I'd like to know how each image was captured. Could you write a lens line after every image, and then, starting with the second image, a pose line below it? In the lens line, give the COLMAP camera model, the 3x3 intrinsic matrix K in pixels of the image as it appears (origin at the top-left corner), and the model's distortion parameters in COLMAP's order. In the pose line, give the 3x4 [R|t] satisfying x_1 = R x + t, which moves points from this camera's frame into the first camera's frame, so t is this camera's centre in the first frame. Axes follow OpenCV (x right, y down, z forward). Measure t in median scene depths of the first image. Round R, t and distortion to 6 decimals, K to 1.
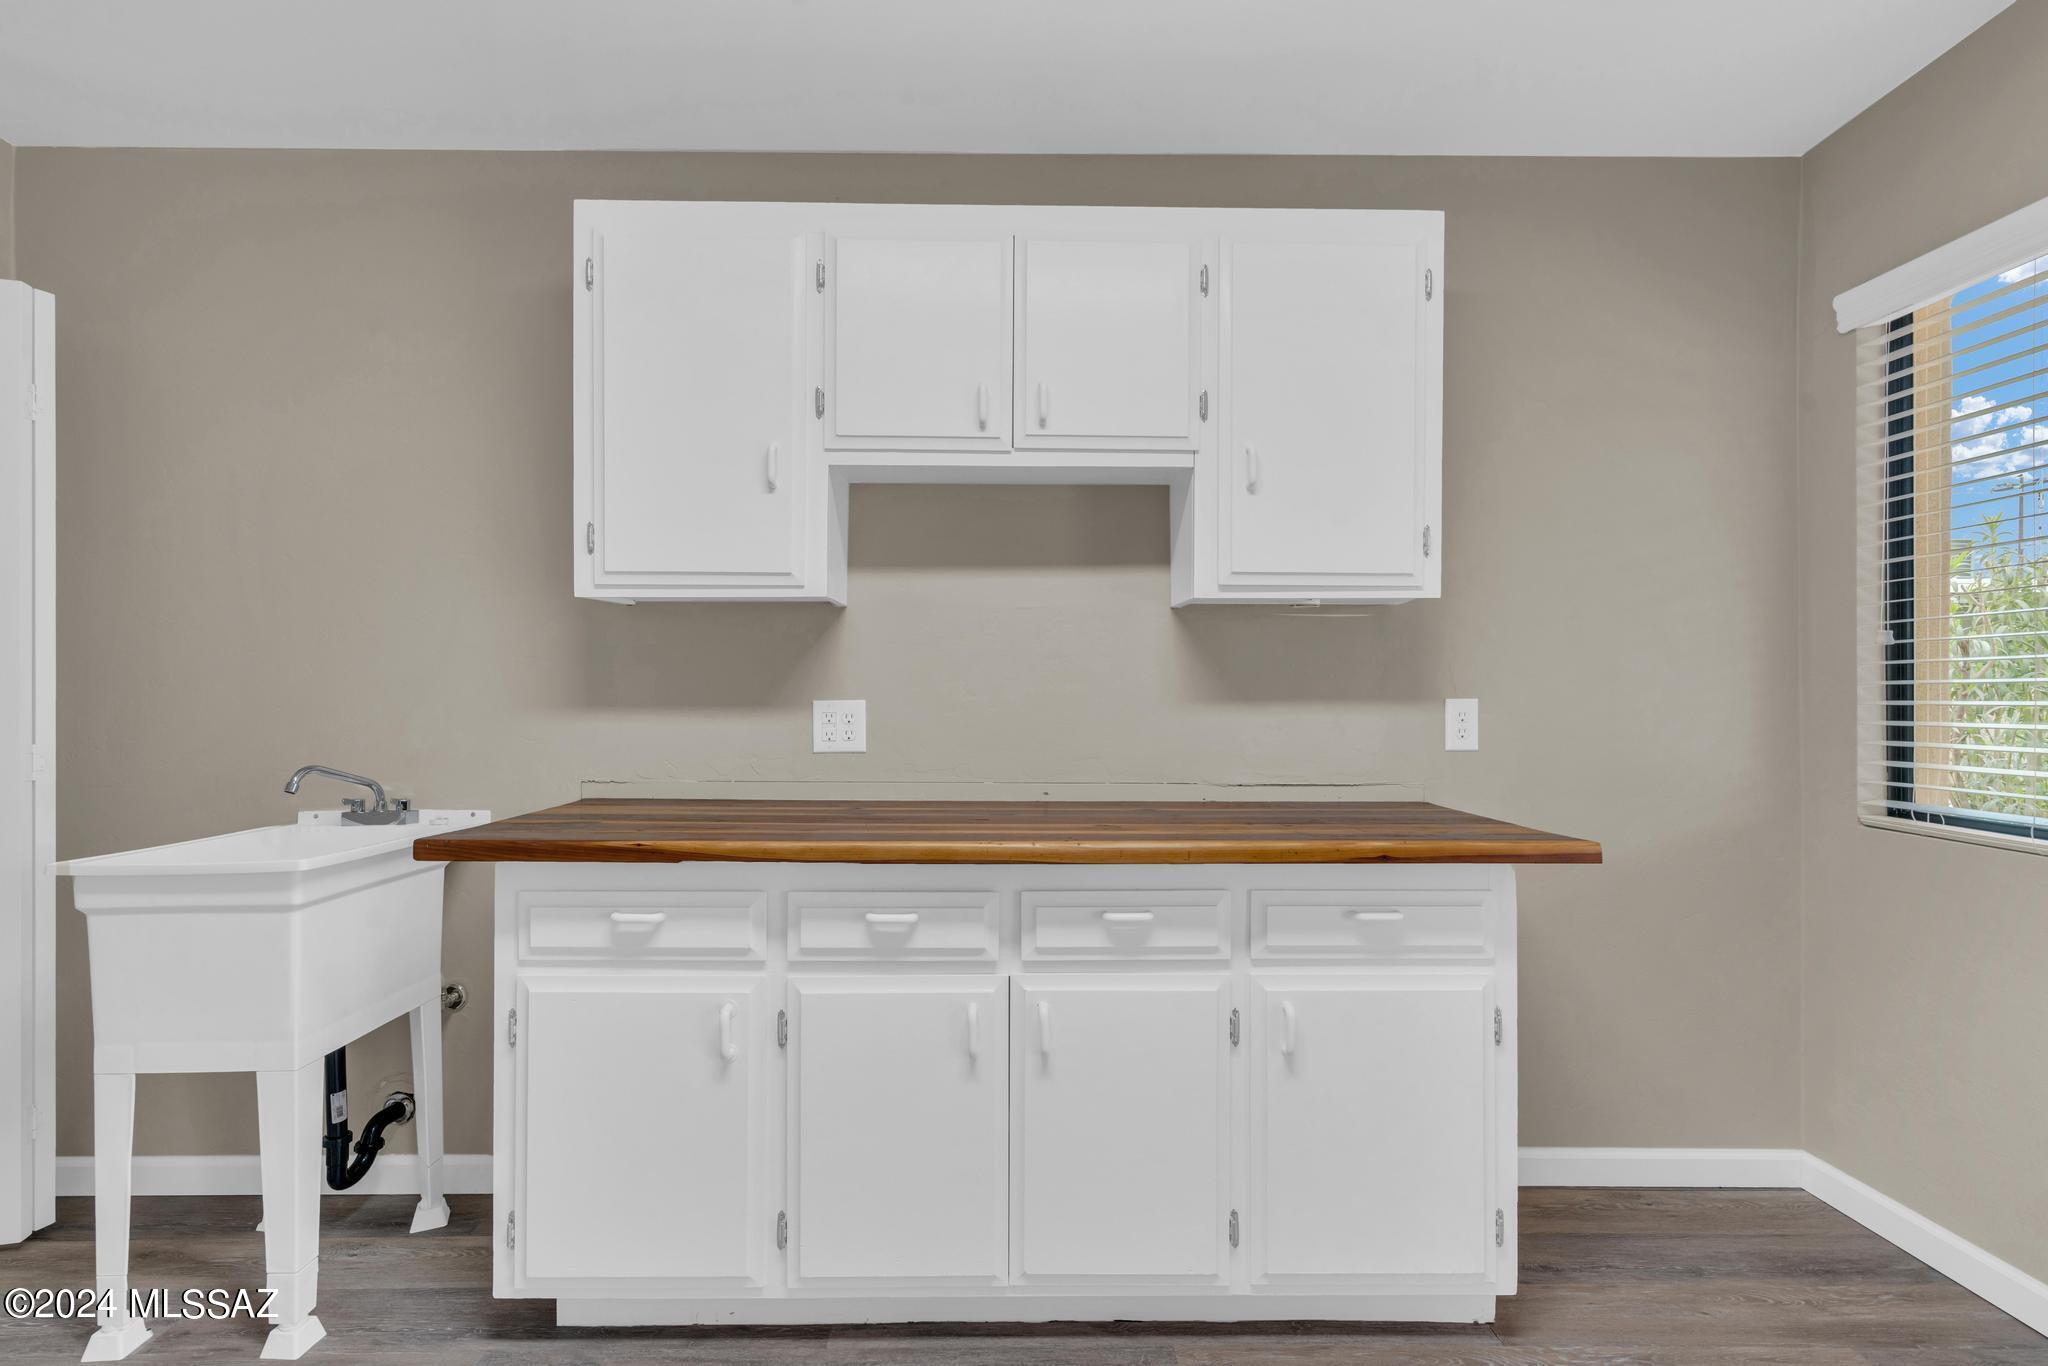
lens RADIAL K [[933.1, 0, 1011.6], [0, 933.1, 695.0], [0, 0, 1]] dist [-0.001877, 0.000109]
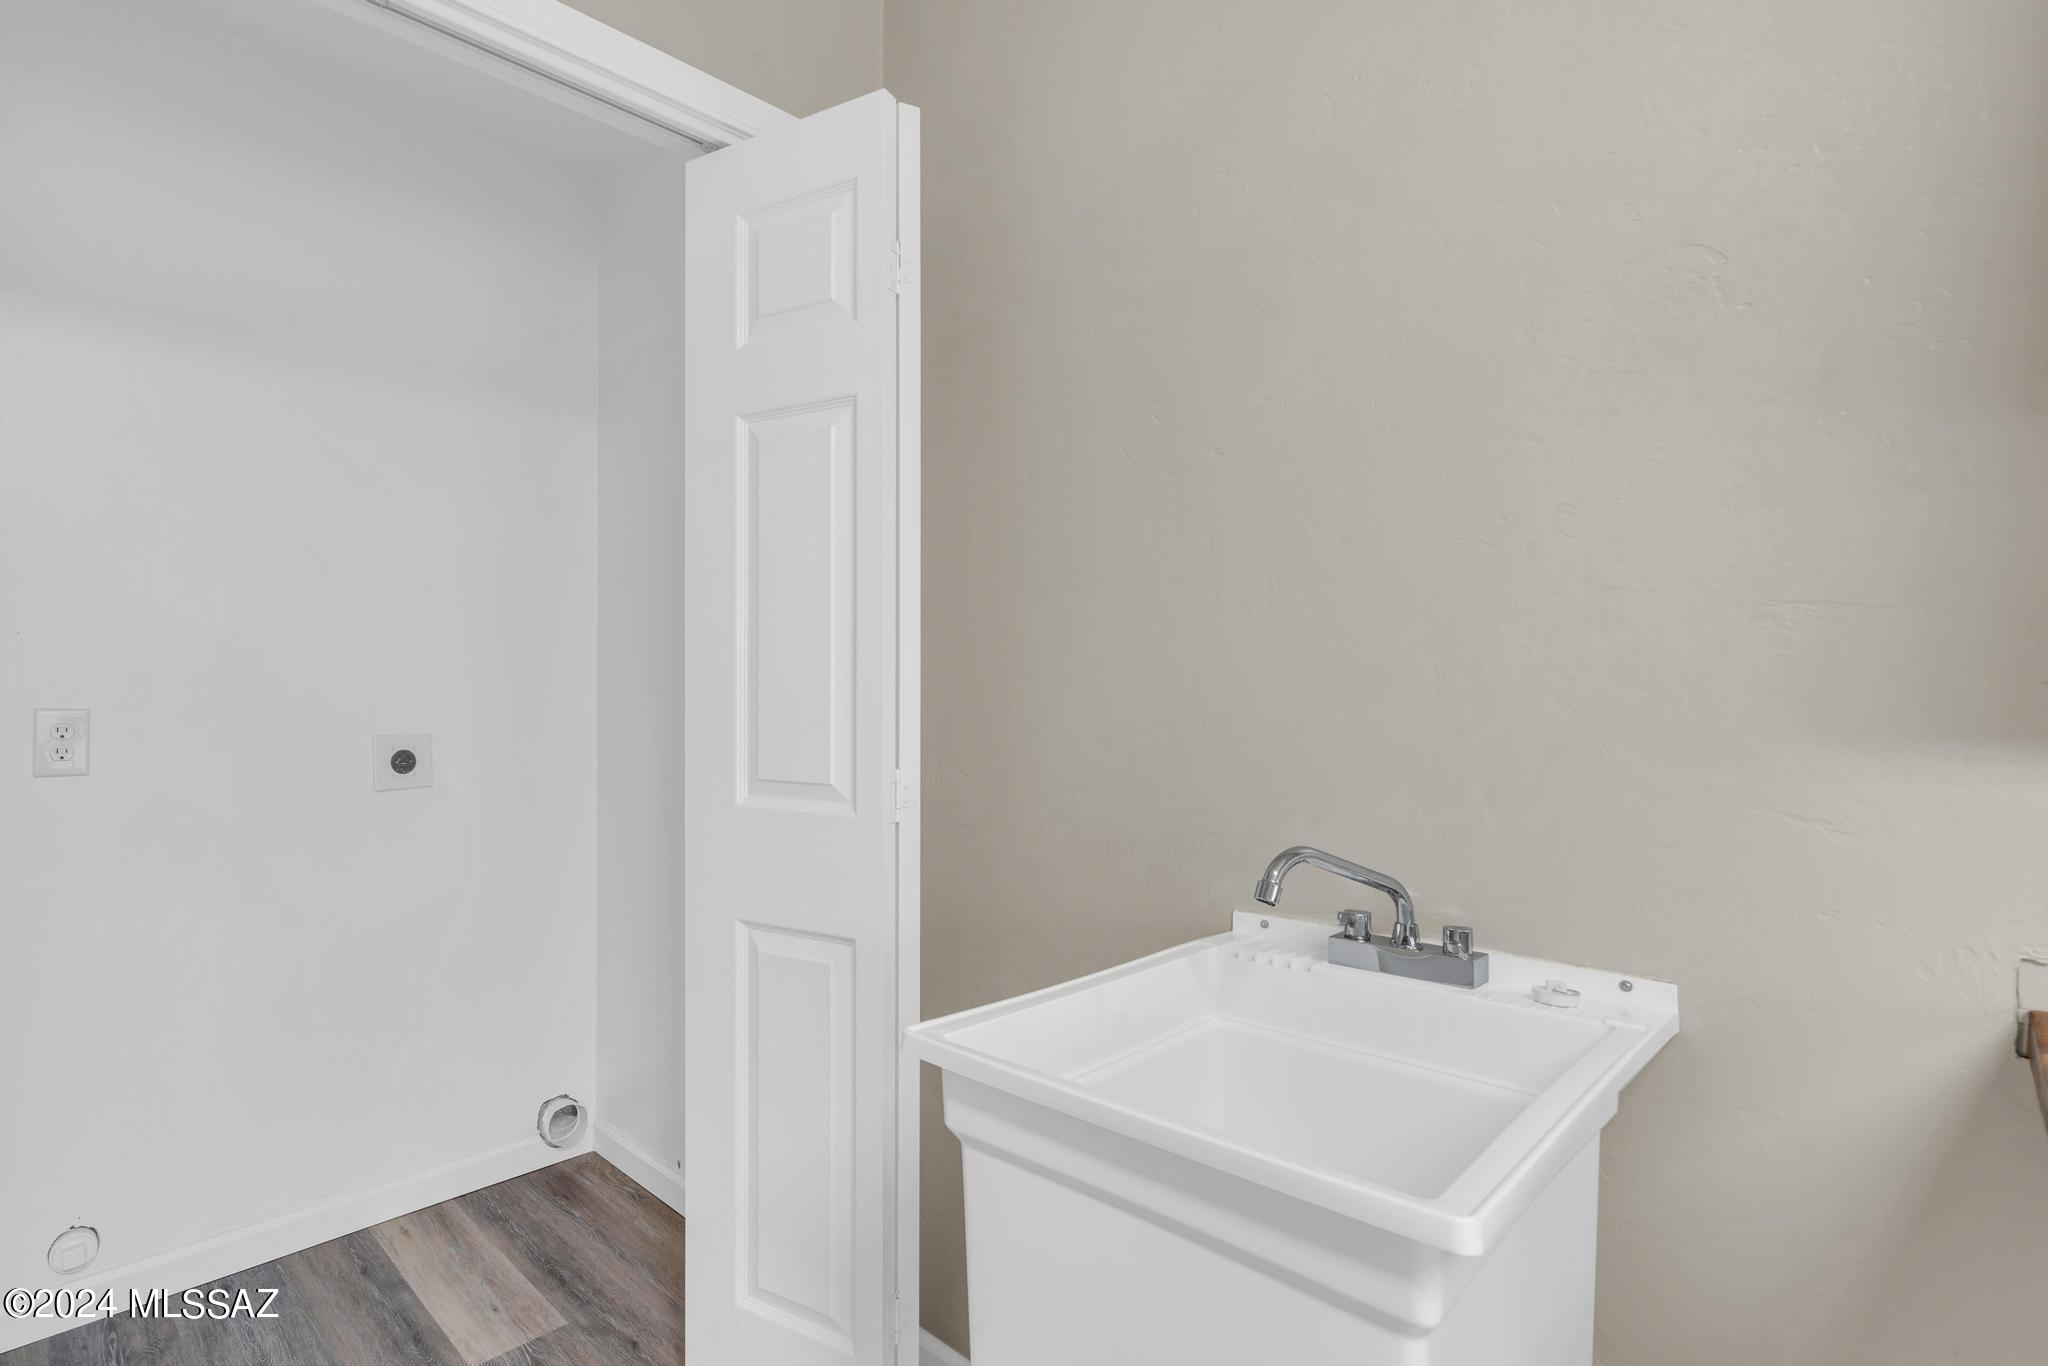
lens RADIAL K [[933.1, 0, 1011.6], [0, 933.1, 695.0], [0, 0, 1]] dist [-0.001877, 0.000109]
pose [[0.763109, -0.001709, -0.646267, -0.545151], [-0.001144, 0.999991, -0.003995, 0.002143], [0.646269, 0.003788, 0.763101, 0.532919]]
